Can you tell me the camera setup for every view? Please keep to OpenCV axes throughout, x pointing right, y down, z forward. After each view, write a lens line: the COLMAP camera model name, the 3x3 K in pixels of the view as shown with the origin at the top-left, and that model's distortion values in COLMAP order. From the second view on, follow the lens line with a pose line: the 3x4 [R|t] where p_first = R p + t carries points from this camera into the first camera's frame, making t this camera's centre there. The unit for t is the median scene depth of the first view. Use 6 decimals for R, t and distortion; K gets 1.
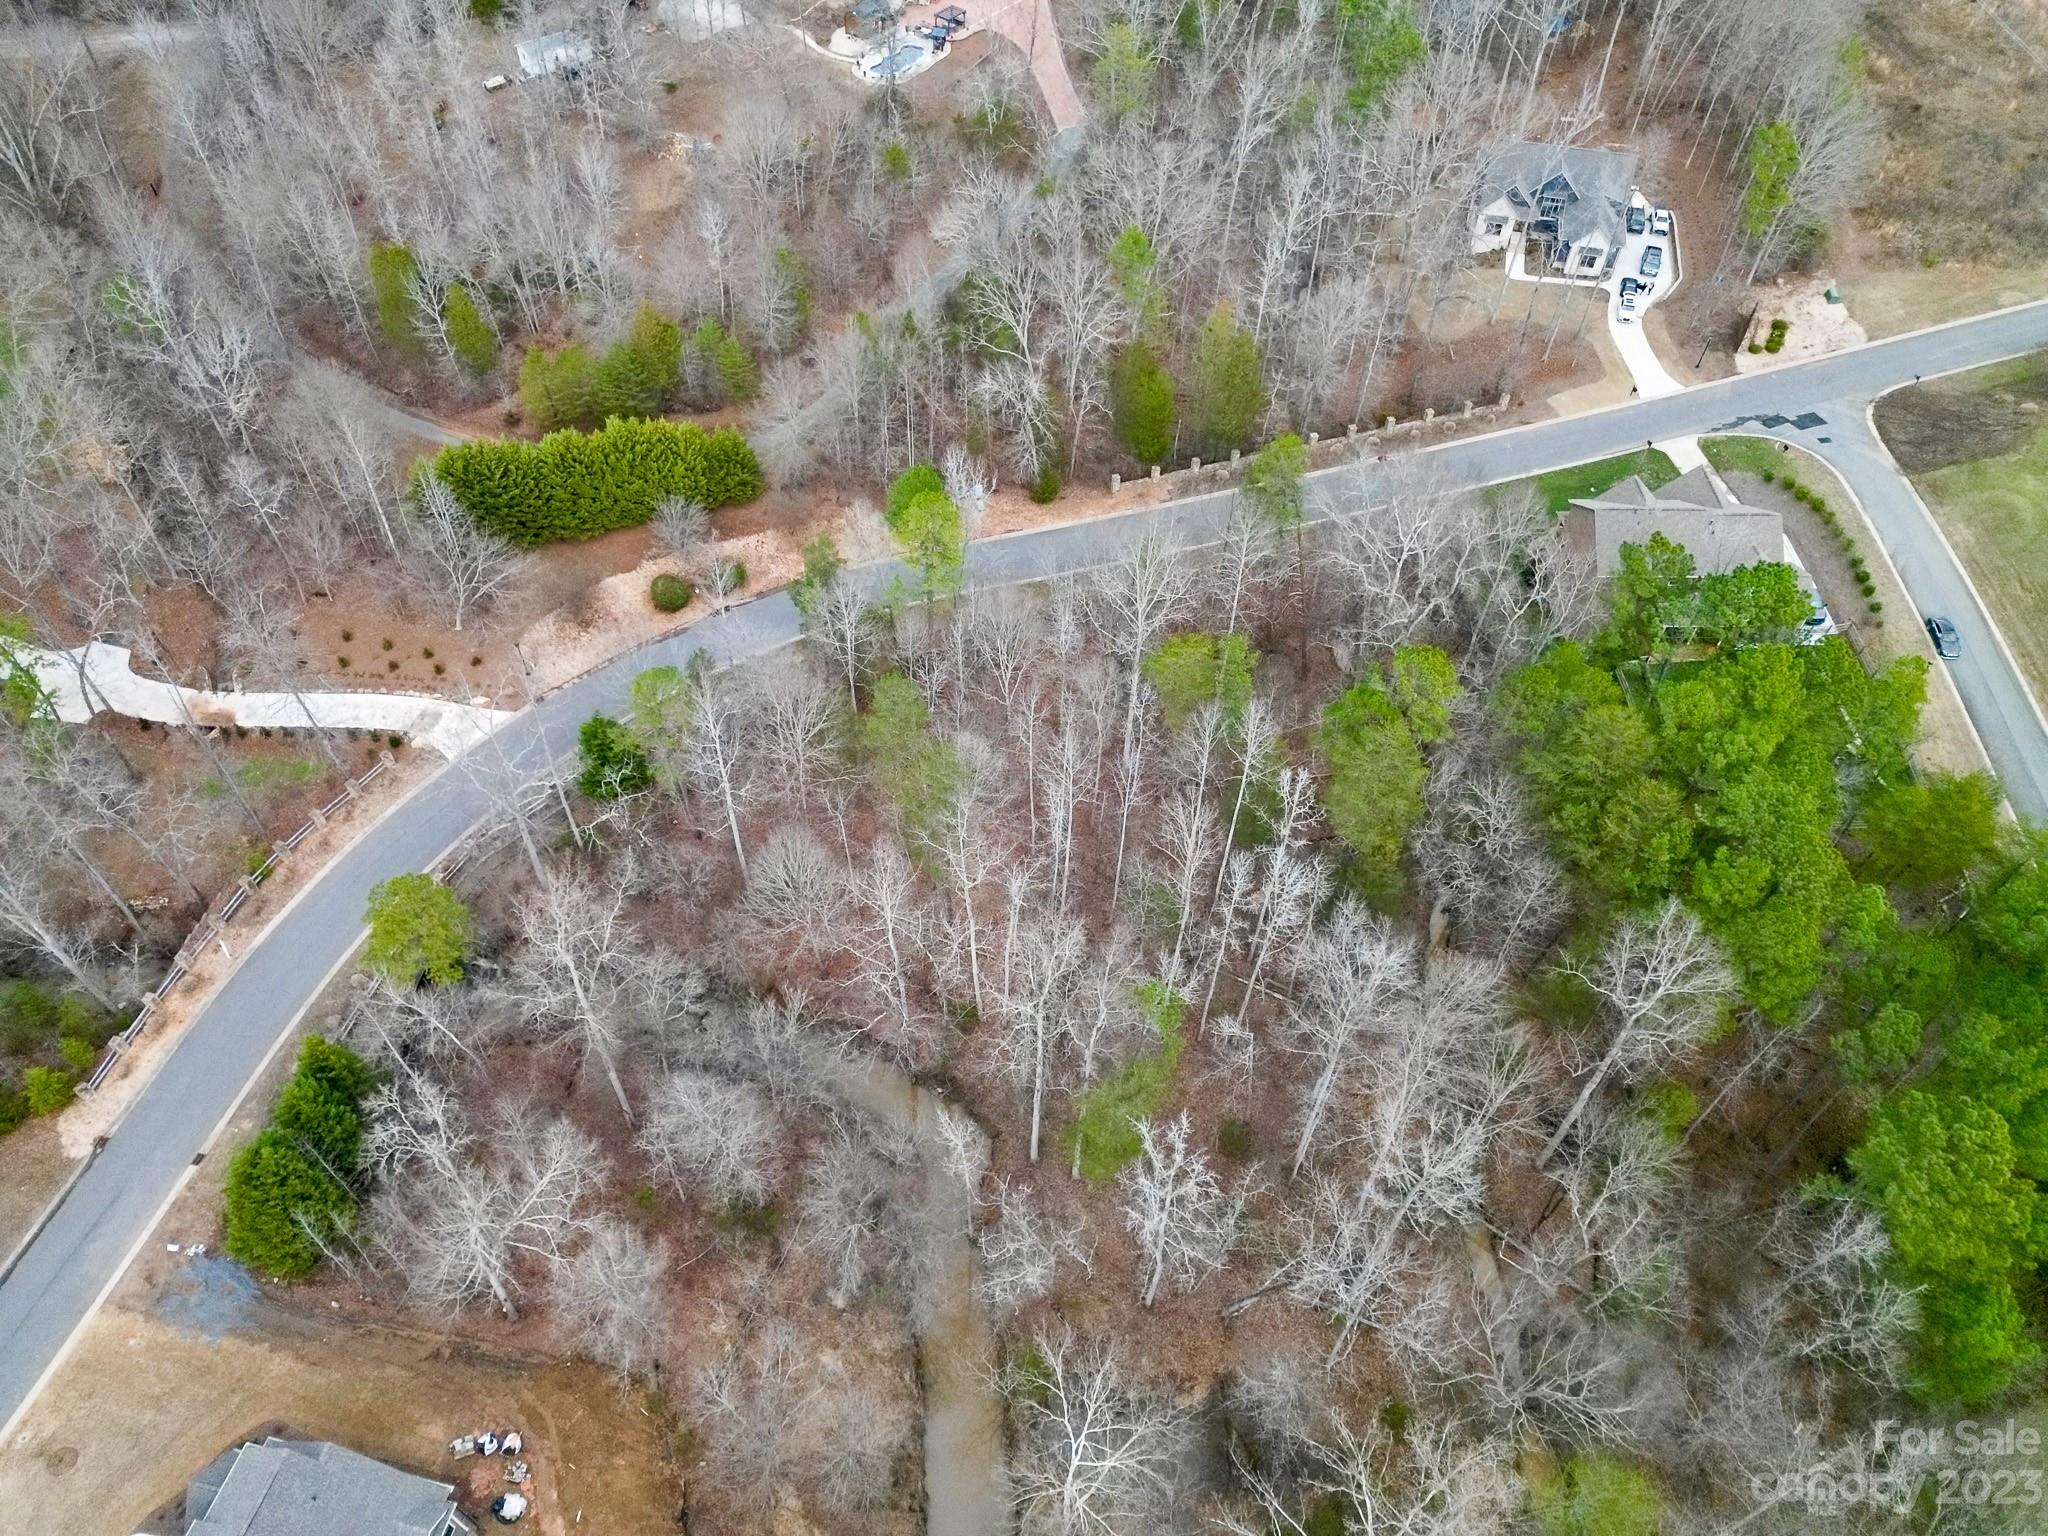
lens RADIAL K [[1431.3, 0, 1018.4], [0, 1431.3, 766.4], [0, 0, 1]] dist [0.057295, -0.042734]
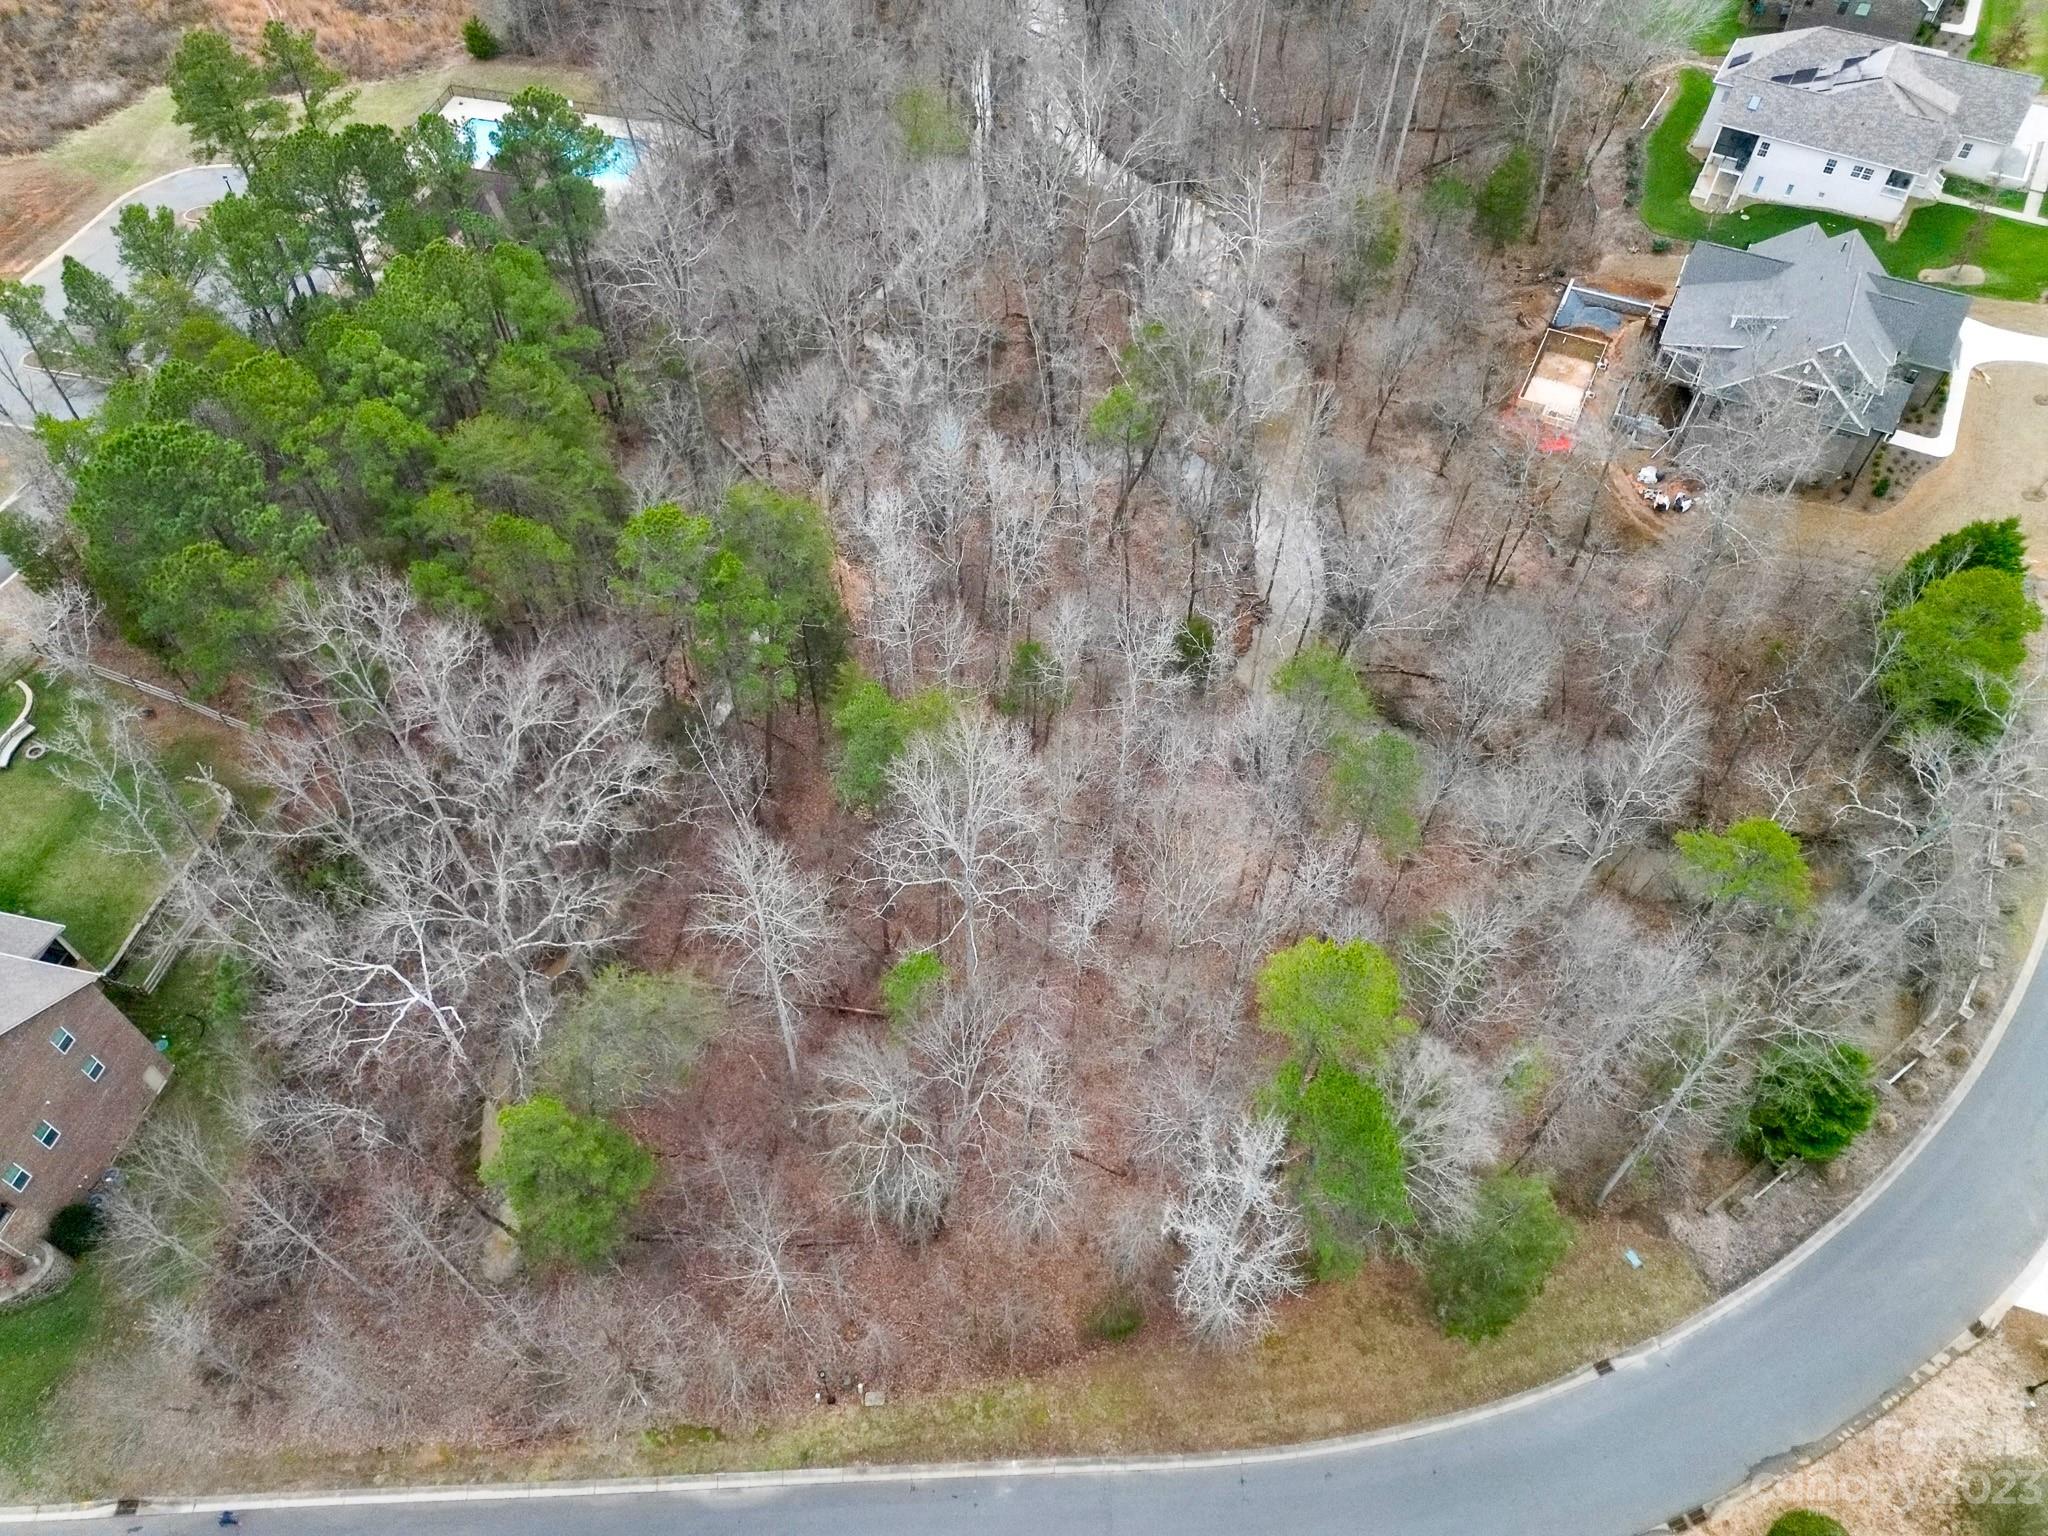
lens RADIAL K [[1431.3, 0, 1012.0], [0, 1431.3, 771.2], [0, 0, 1]] dist [0.057295, -0.042734]
pose [[-0.975184, -0.188726, 0.115756, 0.003934], [0.152265, -0.192148, 0.969482, -0.544454], [-0.160724, 0.963048, 0.216116, 0.662446]]
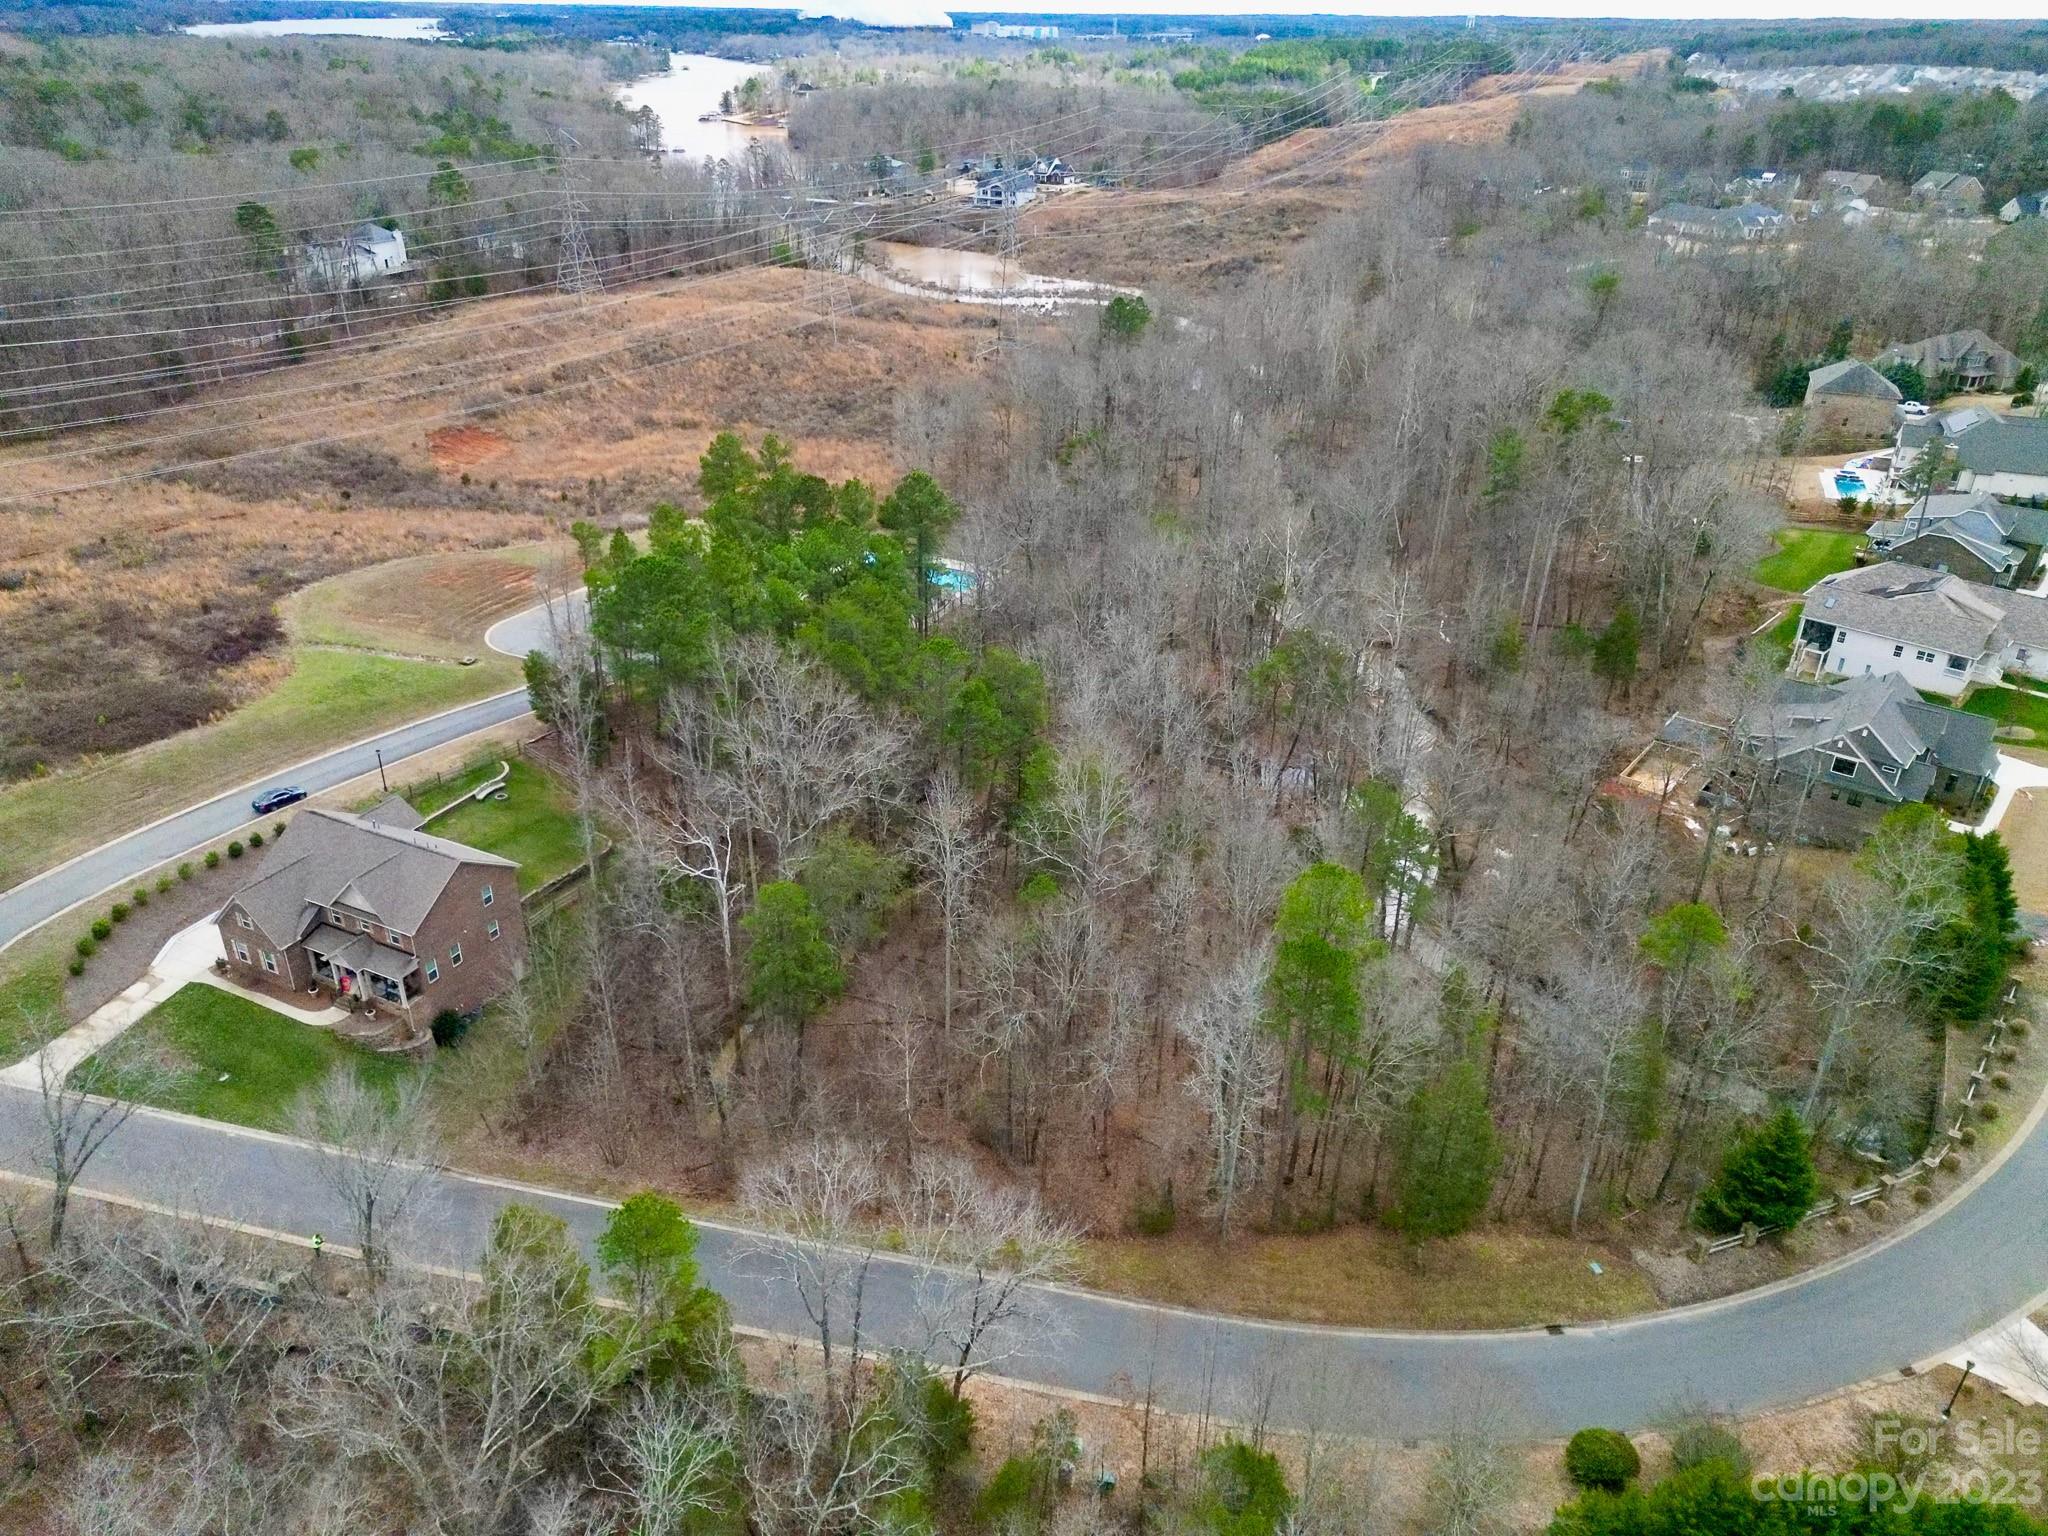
lens RADIAL K [[1431.3, 0, 1012.9], [0, 1431.3, 768.8], [0, 0, 1]] dist [0.057295, -0.042734]
pose [[-0.894299, -0.234025, 0.381394, -0.148979], [0.321896, 0.255594, 0.911622, -0.735652], [-0.310824, 0.938032, -0.153246, 0.878767]]
